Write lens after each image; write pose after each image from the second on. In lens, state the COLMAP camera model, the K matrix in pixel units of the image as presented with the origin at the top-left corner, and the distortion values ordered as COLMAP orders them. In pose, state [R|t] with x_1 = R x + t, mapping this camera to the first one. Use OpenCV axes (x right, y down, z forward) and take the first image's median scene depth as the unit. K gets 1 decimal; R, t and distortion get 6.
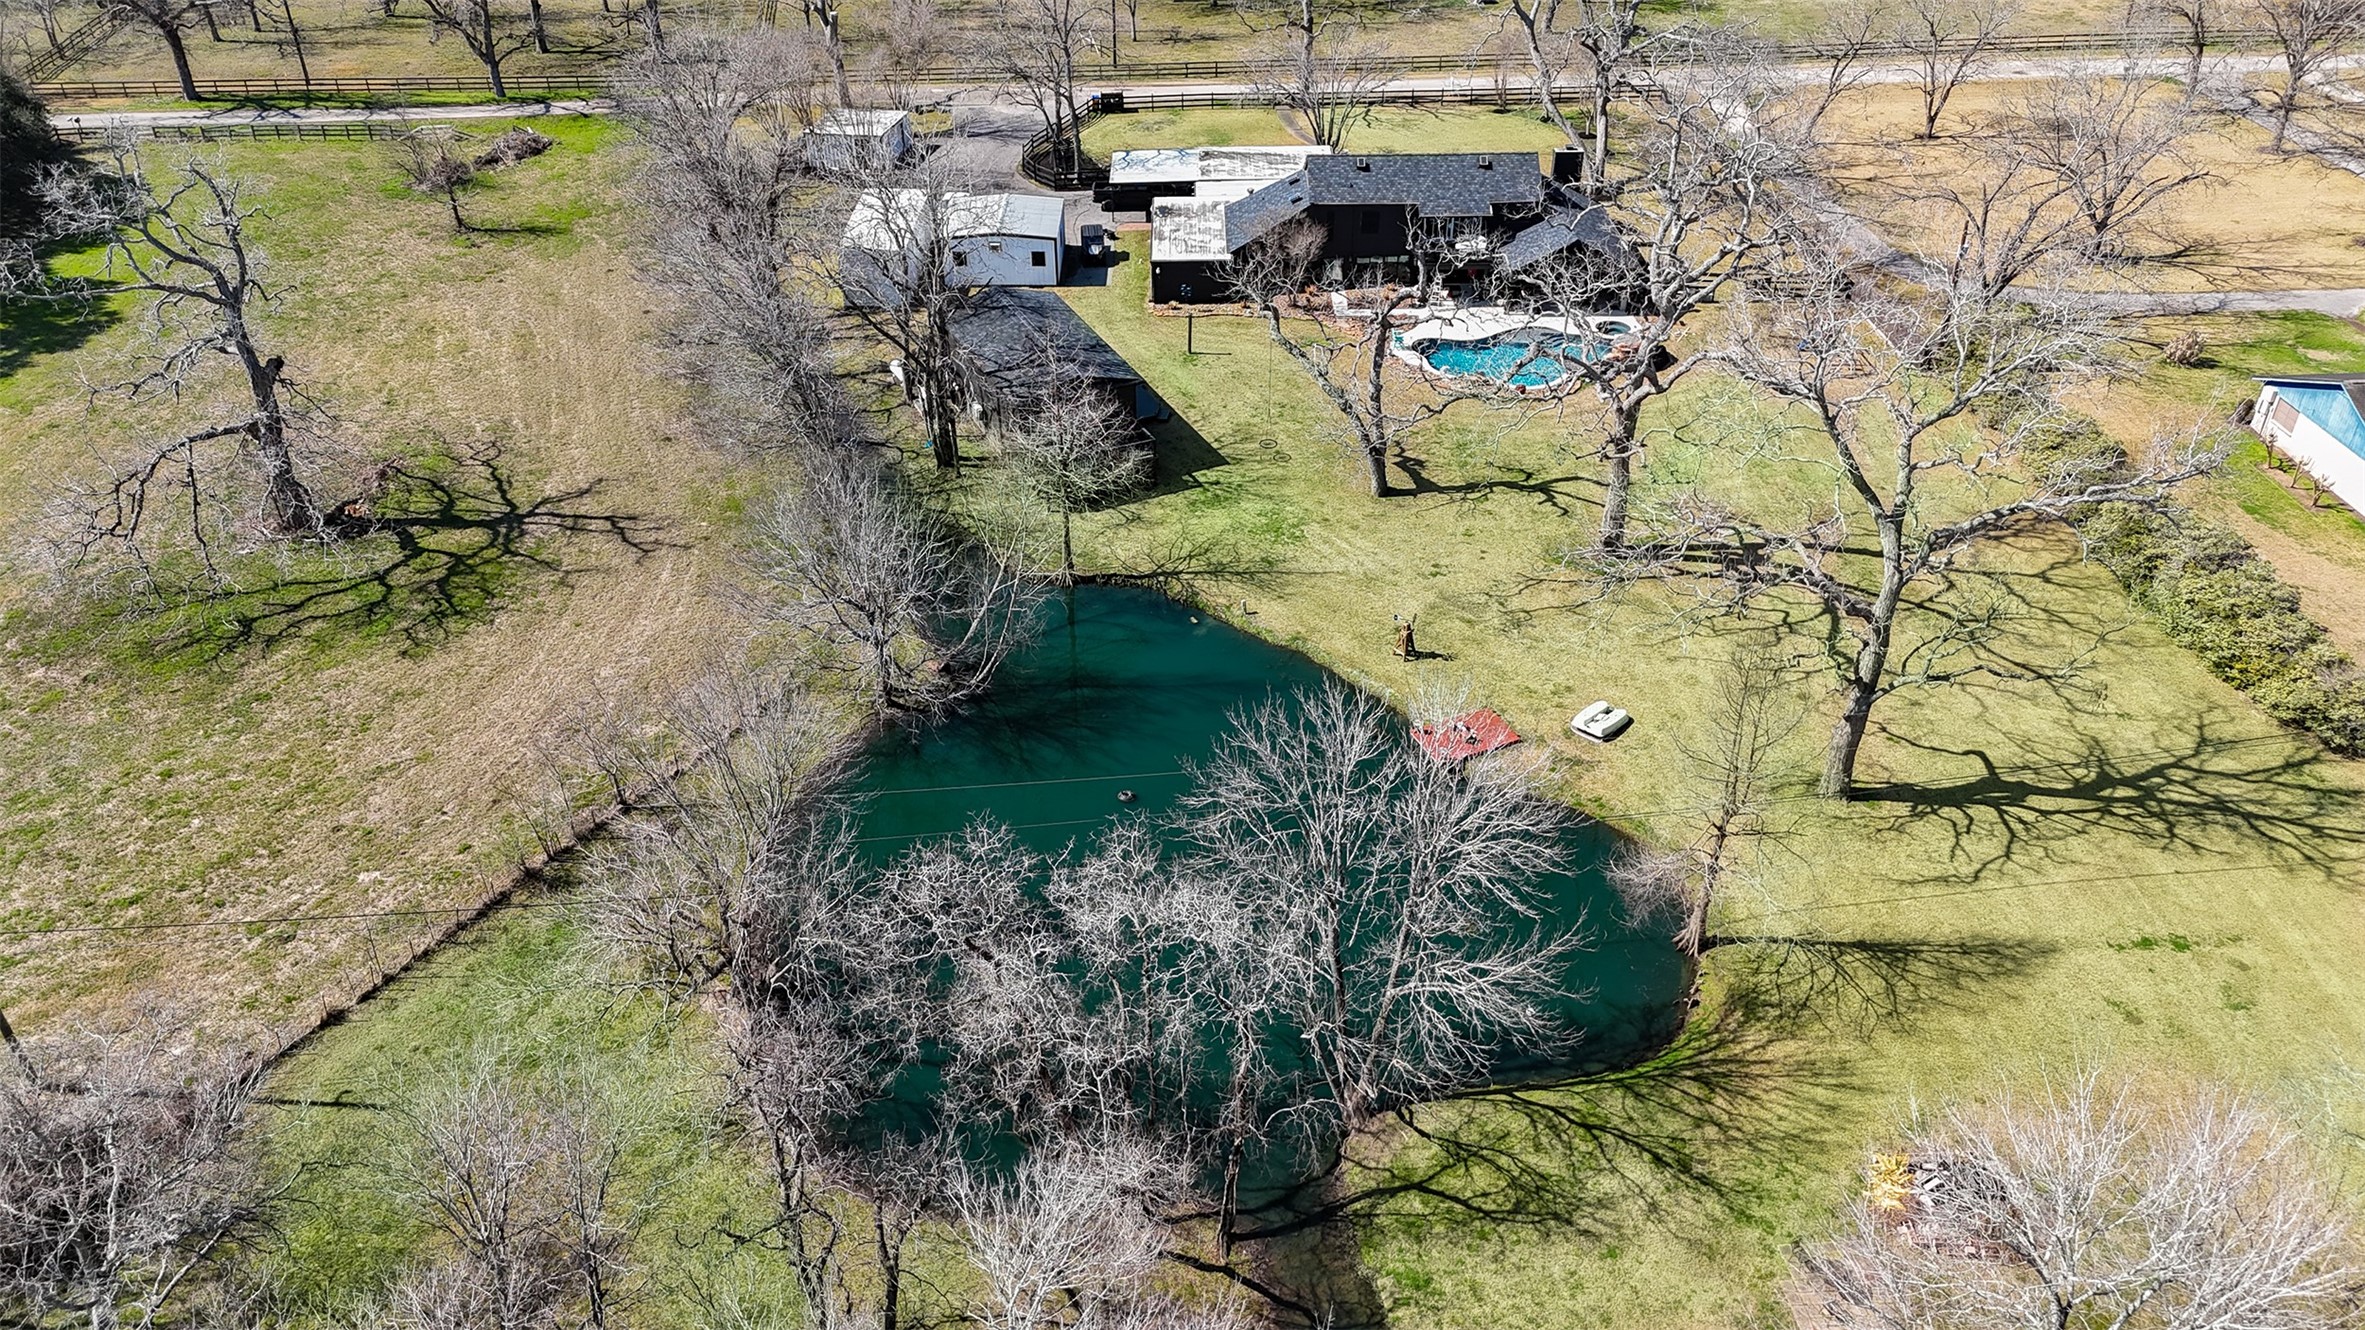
lens RADIAL K [[1737.0, 0, 1182.4], [0, 1737.0, 673.4], [0, 0, 1]] dist [0.072818, -0.067329]
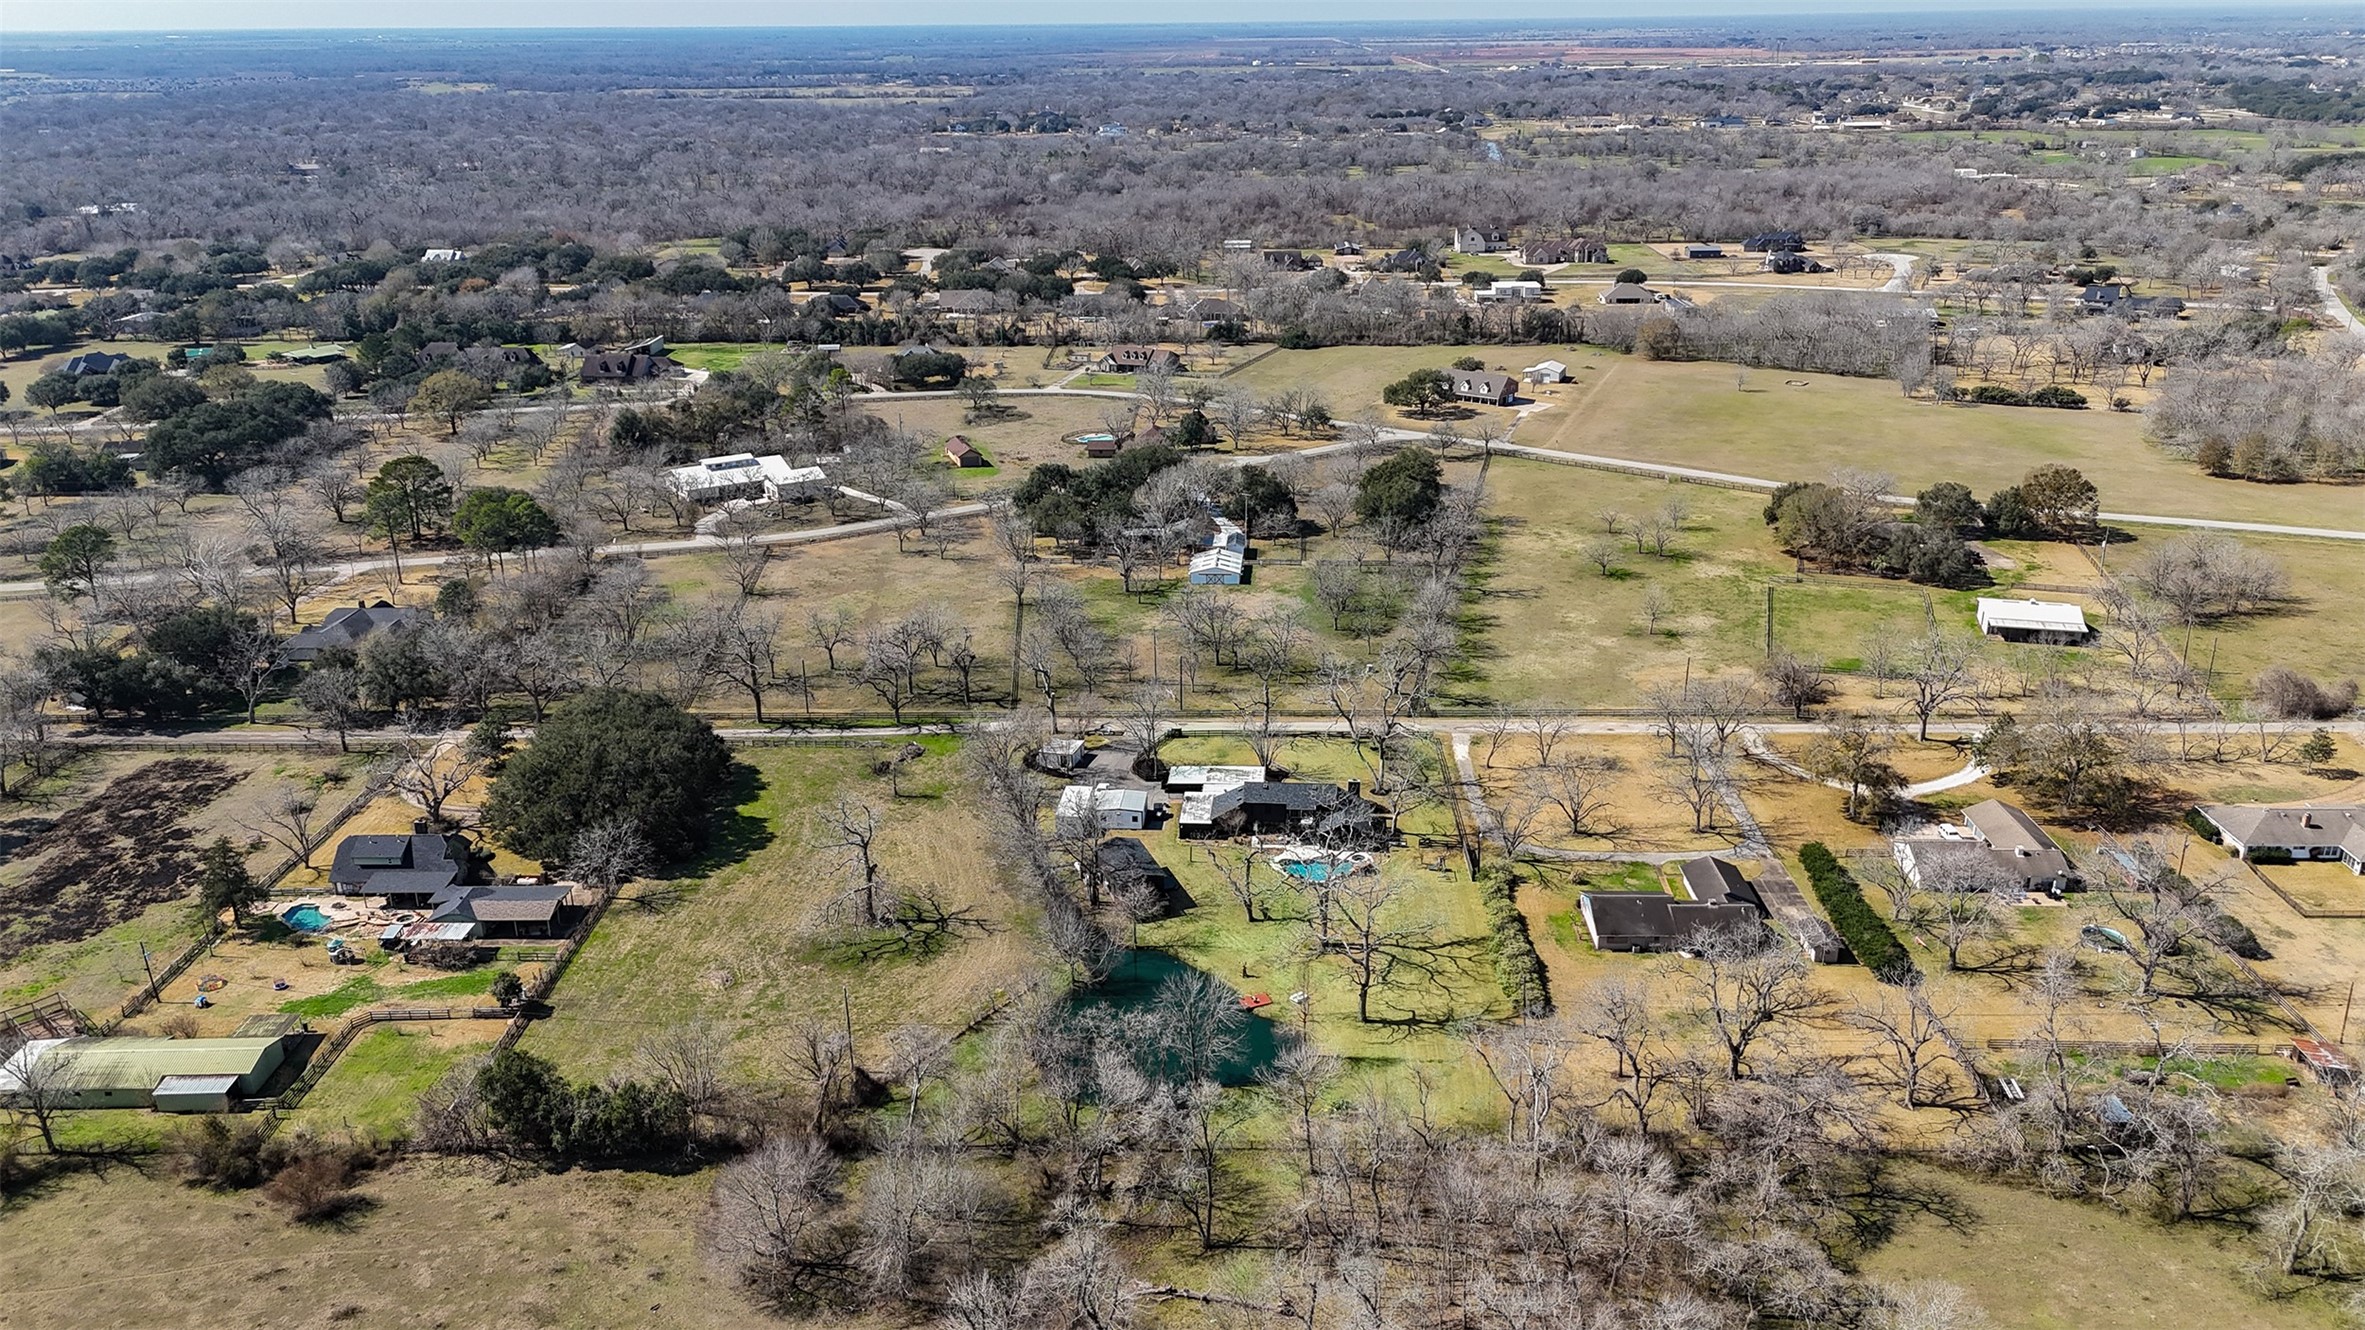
lens RADIAL K [[1737.0, 0, 1194.6], [0, 1737.0, 651.7], [0, 0, 1]] dist [0.072818, -0.067329]
pose [[0.997379, 0.022461, -0.068779, 0.200953], [-0.038433, 0.969866, -0.240590, 0.146926], [0.061303, 0.242603, 0.968187, -1.740386]]
